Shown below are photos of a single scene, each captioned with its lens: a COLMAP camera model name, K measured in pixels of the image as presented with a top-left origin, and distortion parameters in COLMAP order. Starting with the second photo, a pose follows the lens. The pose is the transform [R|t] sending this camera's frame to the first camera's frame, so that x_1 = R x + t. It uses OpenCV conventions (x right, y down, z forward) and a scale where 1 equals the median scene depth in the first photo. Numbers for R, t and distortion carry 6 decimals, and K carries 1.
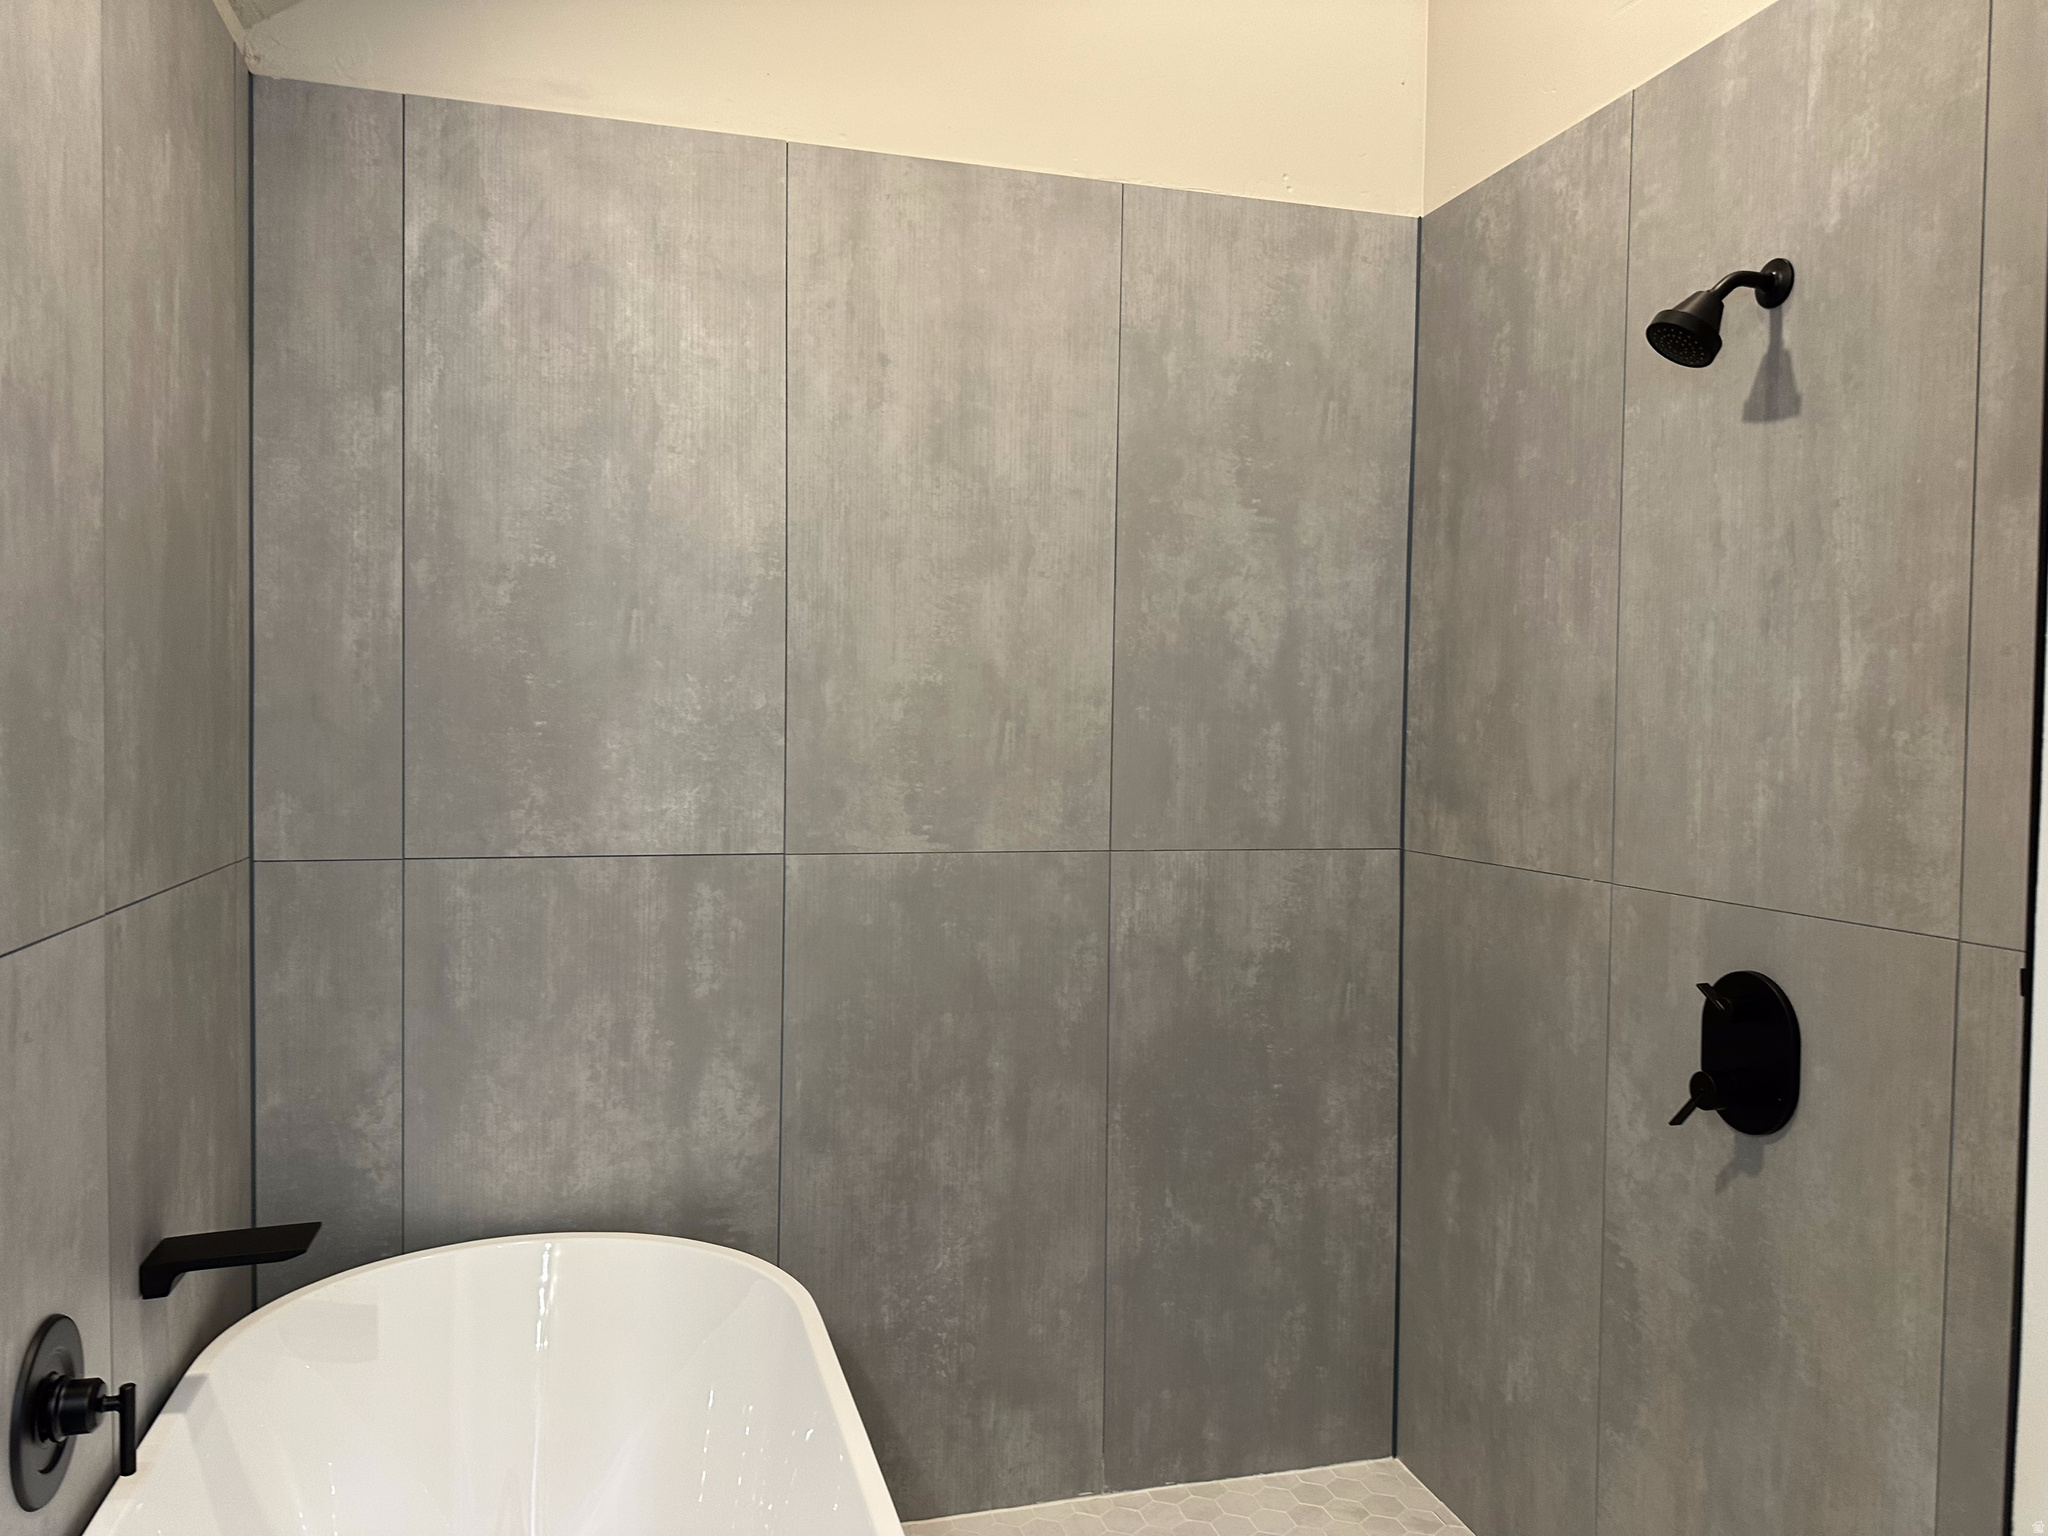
lens RADIAL K [[1457.5, 0, 1021.0], [0, 1457.5, 771.9], [0, 0, 1]] dist [0.012093, -0.006802]
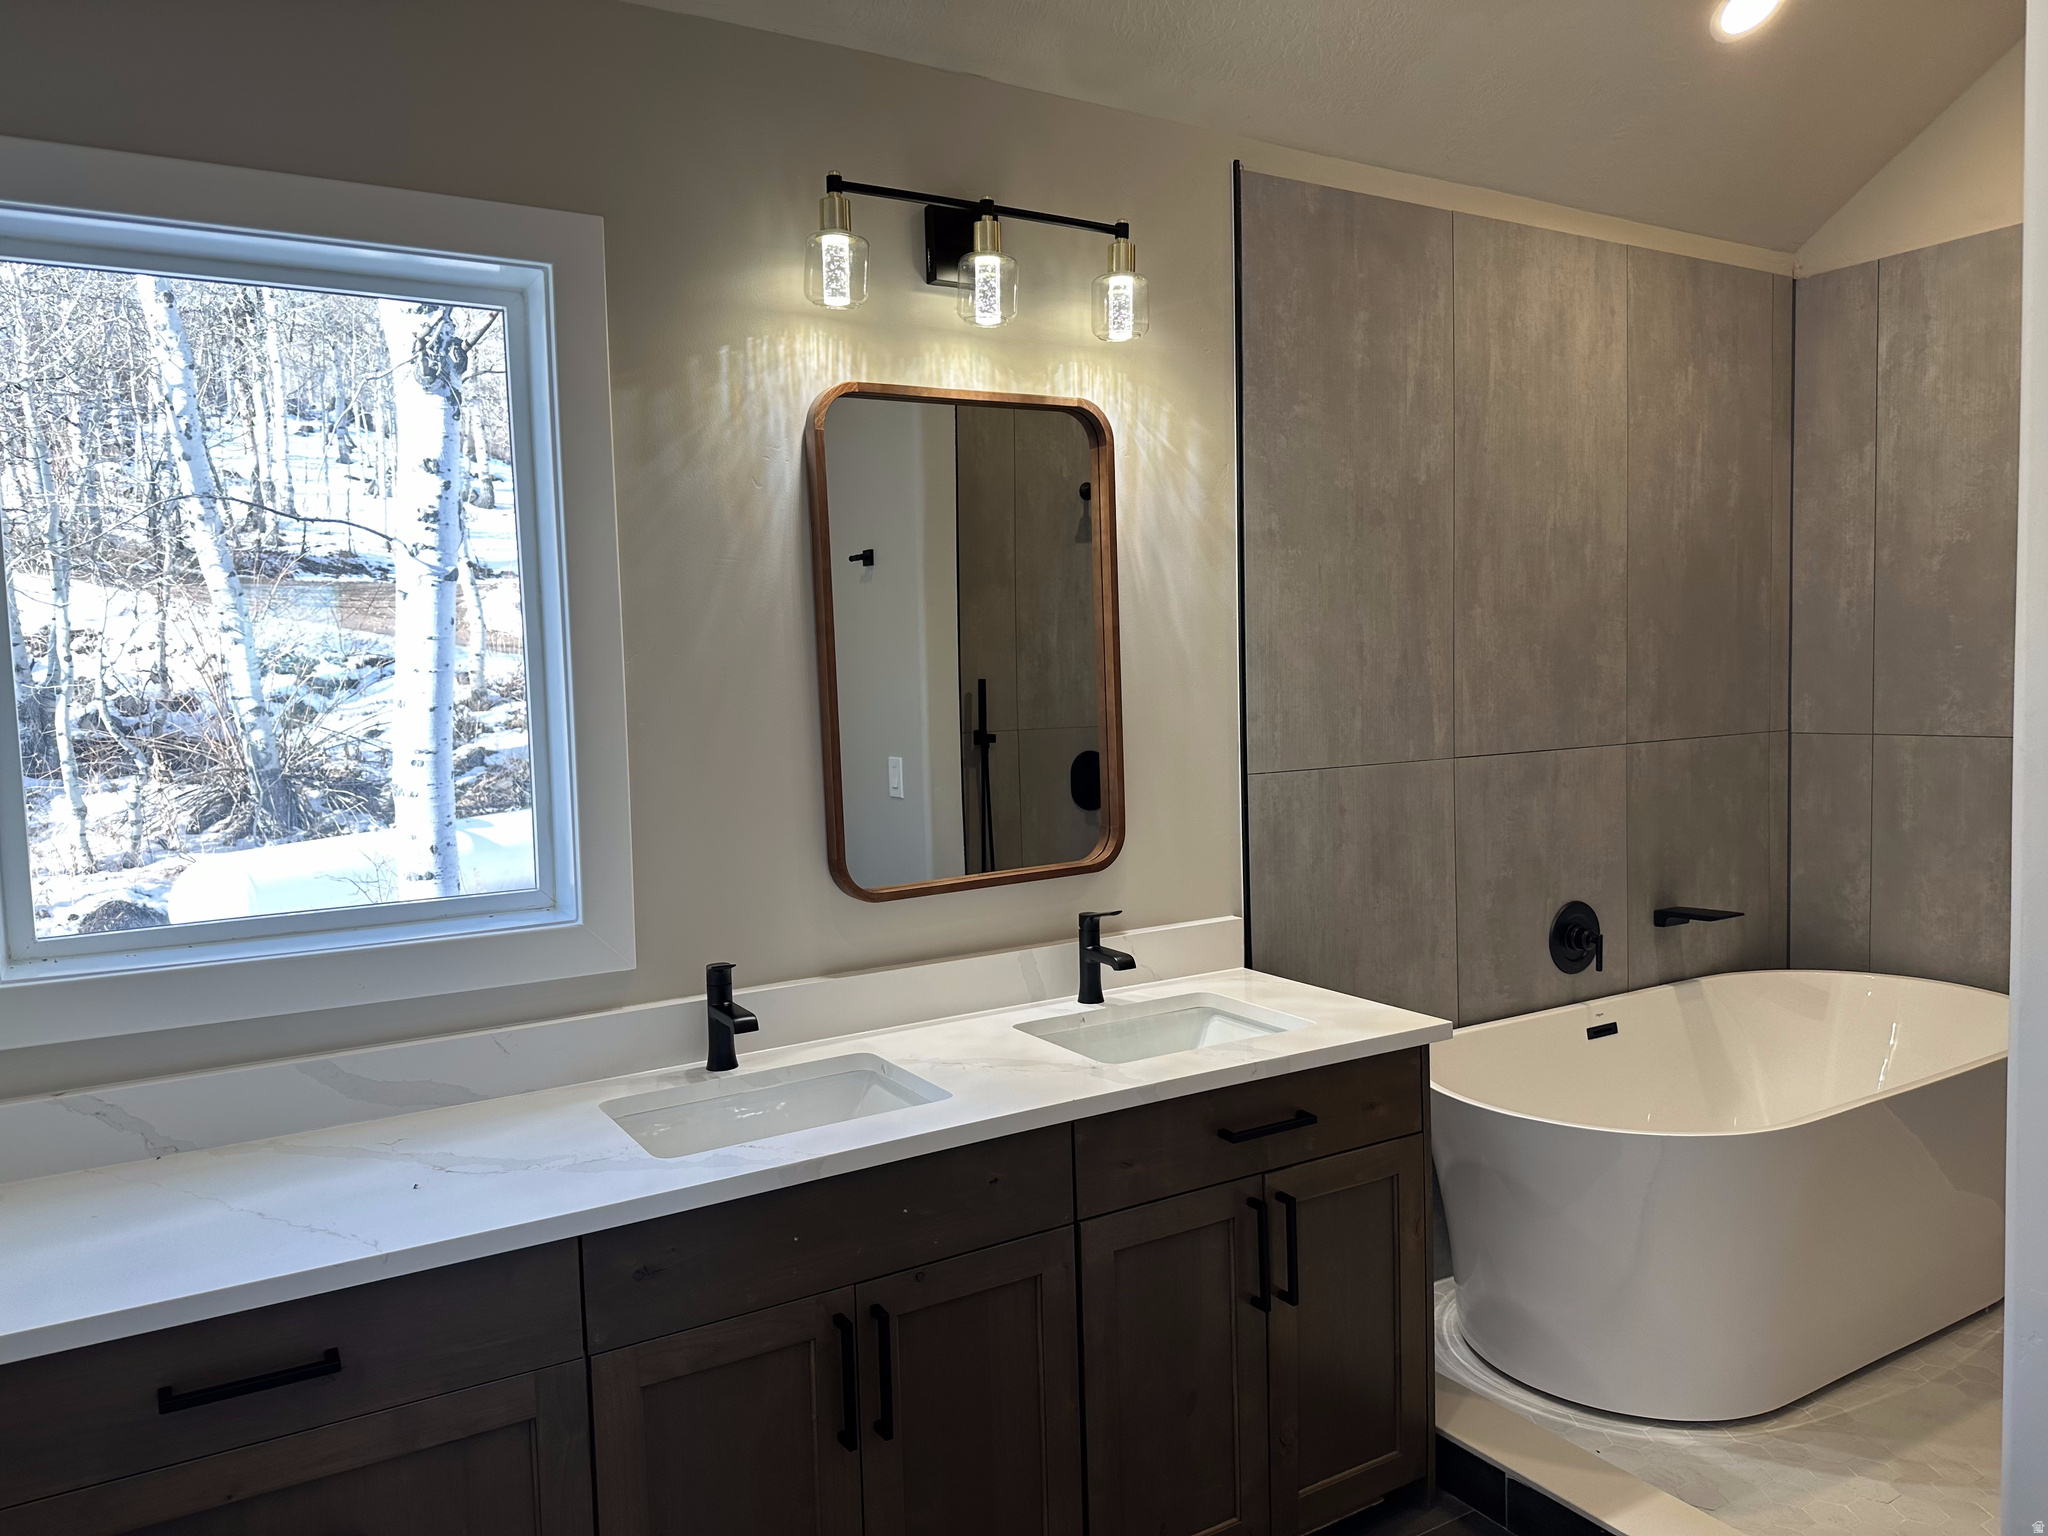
lens RADIAL K [[1457.5, 0, 1022.8], [0, 1457.5, 768.9], [0, 0, 1]] dist [0.012093, -0.006802]
pose [[0.262570, 0.046104, -0.963811, 0.898152], [0.003003, 0.998814, 0.048596, 0.016271], [0.964908, -0.015655, 0.262120, -0.337376]]
